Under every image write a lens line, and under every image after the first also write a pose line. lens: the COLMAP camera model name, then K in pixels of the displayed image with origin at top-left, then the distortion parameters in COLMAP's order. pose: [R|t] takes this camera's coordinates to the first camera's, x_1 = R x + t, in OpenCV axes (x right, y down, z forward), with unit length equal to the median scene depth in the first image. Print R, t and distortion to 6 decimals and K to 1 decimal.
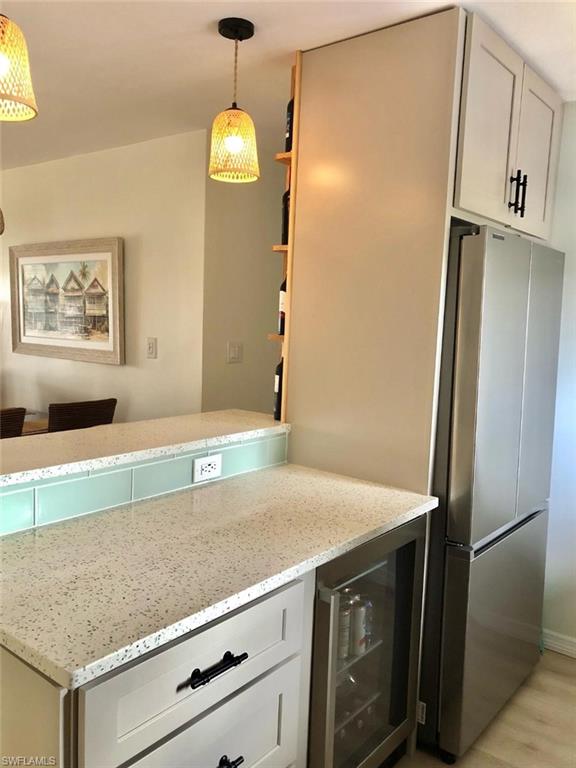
lens RADIAL K [[641.4, 0, 288.0], [0, 641.4, 384.0], [0, 0, 1]] dist [0.129374, -0.276884]
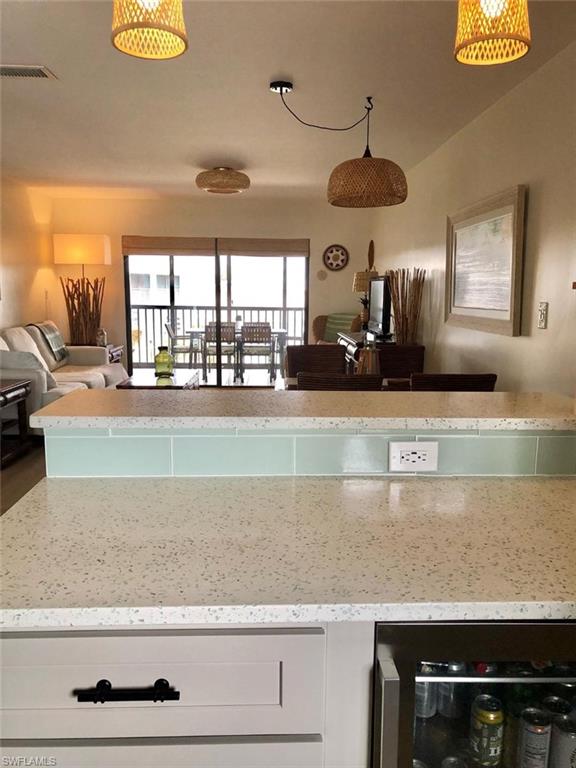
lens RADIAL K [[628.0, 0, 286.0], [0, 628.0, 373.2], [0, 0, 1]] dist [0.046845, -0.000089]
pose [[0.633901, 0.069524, -0.770283, 0.343739], [-0.064024, 0.997250, 0.037321, 0.013179], [0.770759, 0.025659, 0.636609, 0.401704]]
